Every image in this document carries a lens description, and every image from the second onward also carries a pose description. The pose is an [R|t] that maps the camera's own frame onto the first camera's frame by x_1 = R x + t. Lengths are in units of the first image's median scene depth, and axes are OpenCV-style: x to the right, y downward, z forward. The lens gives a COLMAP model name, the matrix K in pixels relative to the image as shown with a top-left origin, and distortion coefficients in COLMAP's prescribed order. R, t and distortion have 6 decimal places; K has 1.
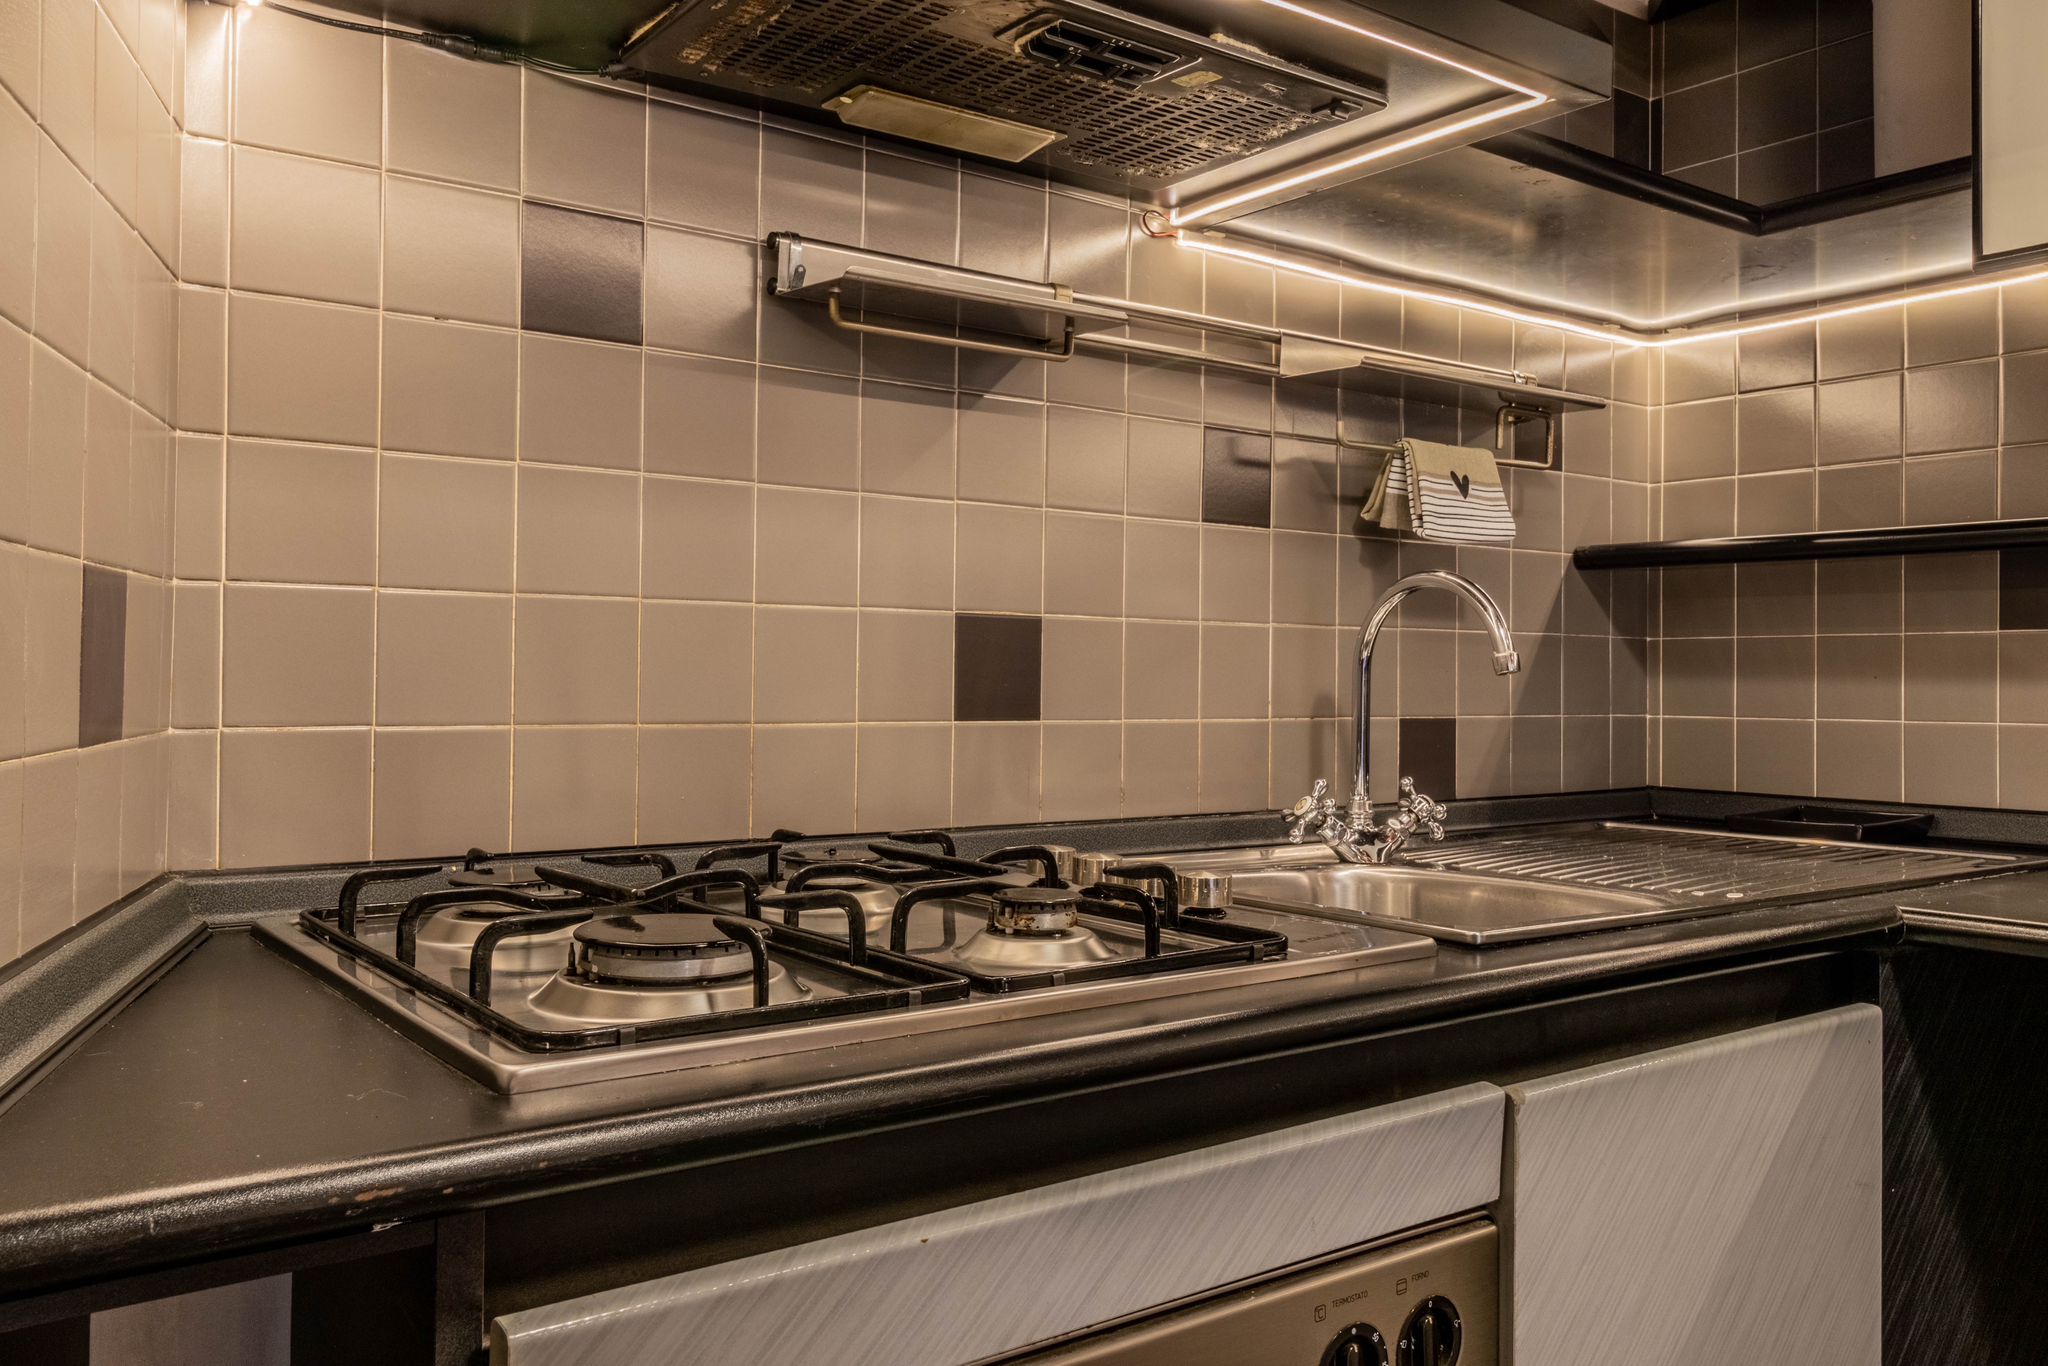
lens RADIAL K [[1614.8, 0, 1017.1], [0, 1614.8, 670.2], [0, 0, 1]] dist [0.005849, -0.001556]
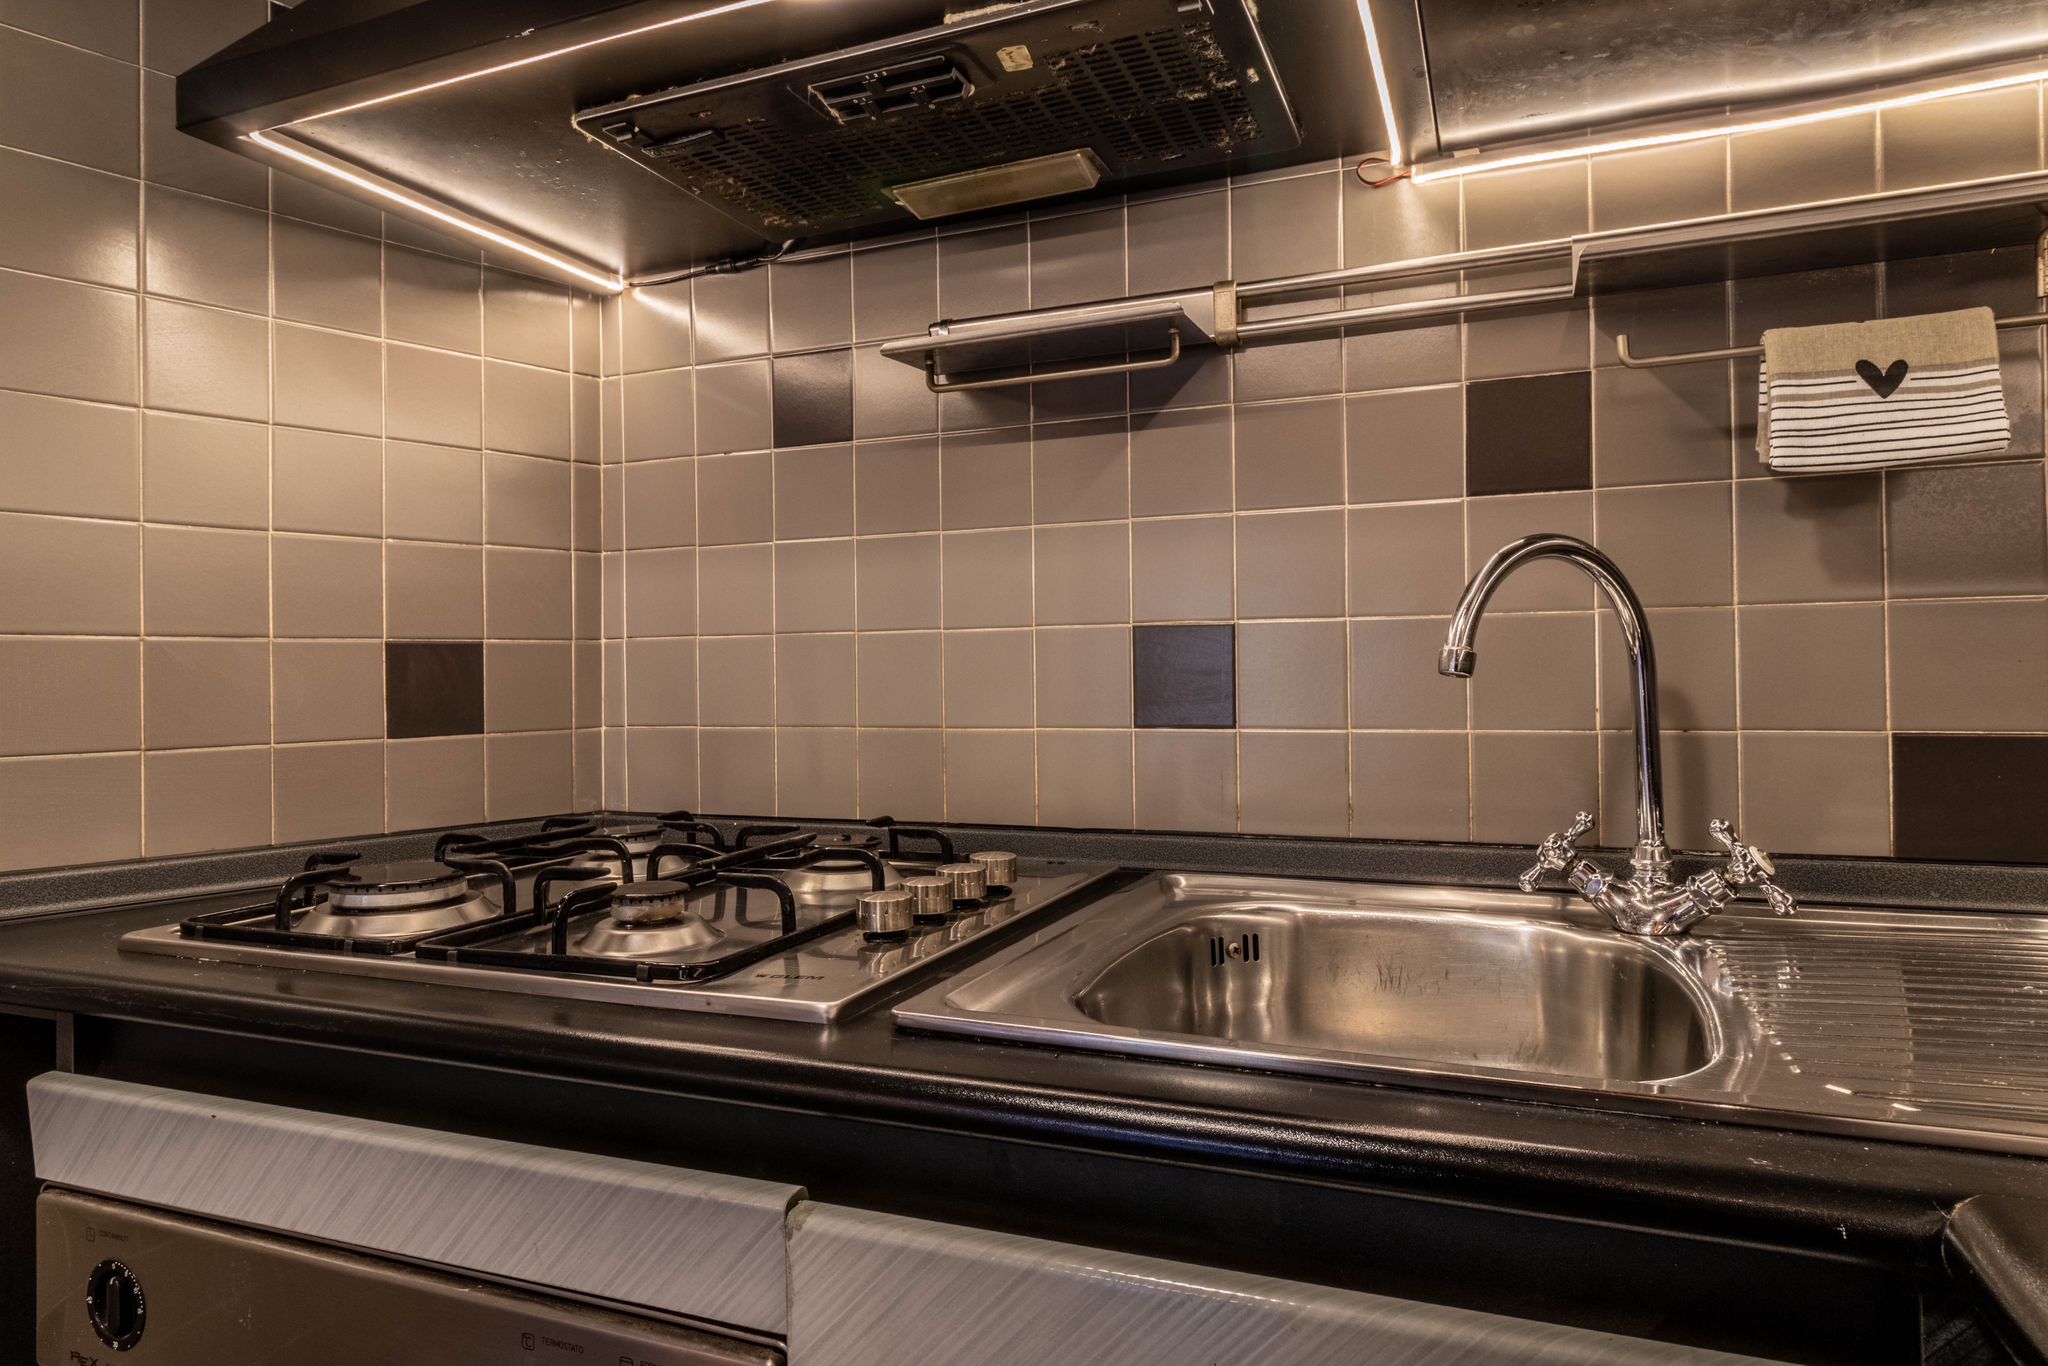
lens RADIAL K [[1217.3, 0, 1025.4], [0, 1217.3, 658.2], [0, 0, 1]] dist [0.001564, -0.001213]
pose [[0.525316, -0.032576, -0.850284, 0.632485], [0.021251, 0.999457, -0.025162, 0.004382], [0.850642, -0.004851, 0.525723, 0.556707]]
